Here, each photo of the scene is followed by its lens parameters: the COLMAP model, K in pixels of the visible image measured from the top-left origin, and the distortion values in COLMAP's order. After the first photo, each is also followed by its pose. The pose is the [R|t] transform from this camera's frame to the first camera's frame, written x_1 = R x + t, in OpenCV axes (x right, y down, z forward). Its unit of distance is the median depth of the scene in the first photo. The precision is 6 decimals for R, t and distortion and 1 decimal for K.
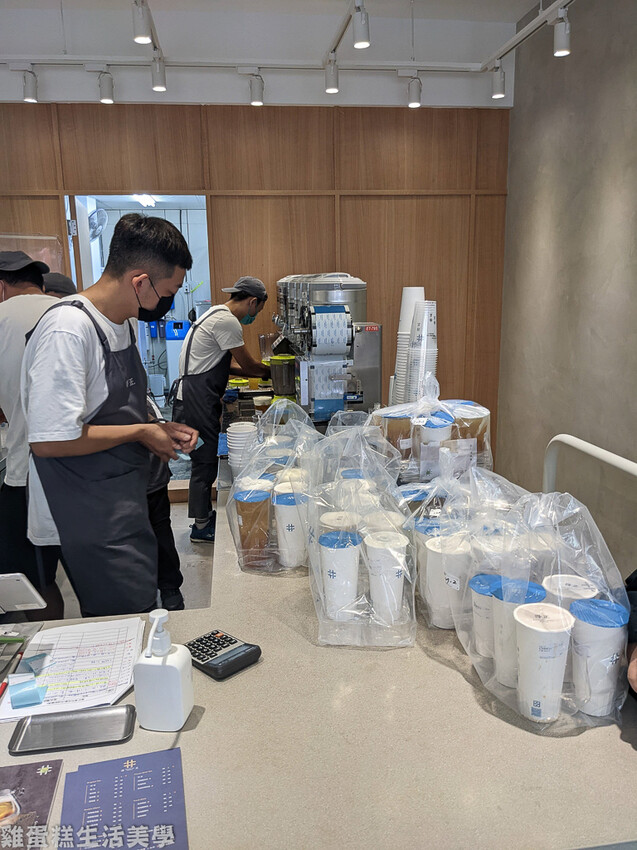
lens RADIAL K [[677.8, 0, 320.8], [0, 677.8, 416.0], [0, 0, 1]] dist [0.052497, -0.085217]
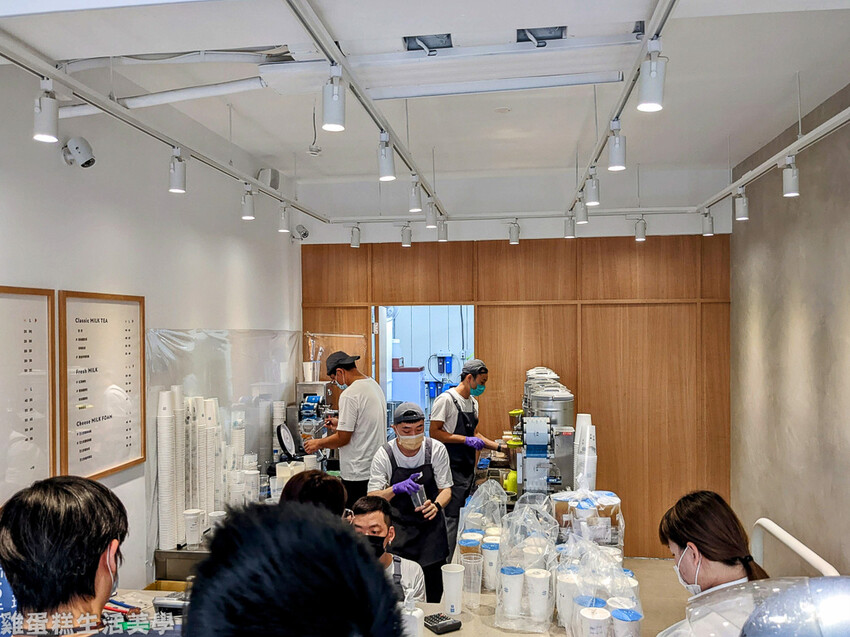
lens RADIAL K [[713.5, 0, 422.6], [0, 713.5, 333.1], [0, 0, 1]] dist [0.047415, -0.091335]
pose [[0.965858, 0.016262, -0.258560, 0.094388], [-0.063255, 0.982625, -0.174493, -0.029448], [0.251229, 0.184891, 0.950105, -0.326531]]
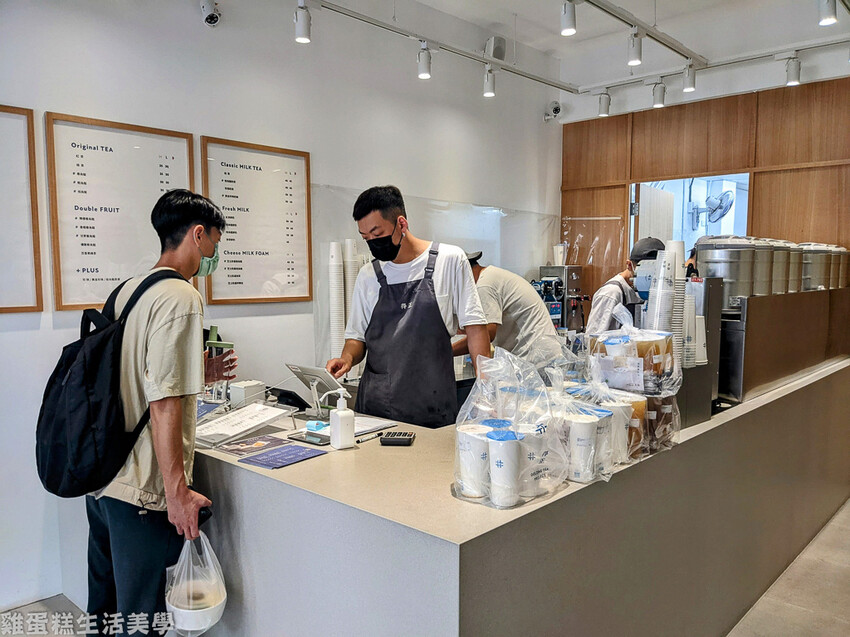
lens RADIAL K [[677.8, 0, 425.0], [0, 677.8, 318.5], [0, 0, 1]] dist [0.052497, -0.085217]
pose [[0.643021, 0.074280, -0.762238, 0.356386], [-0.161729, 0.986010, -0.040347, 0.028643], [0.748578, 0.149220, 0.646038, -0.041048]]
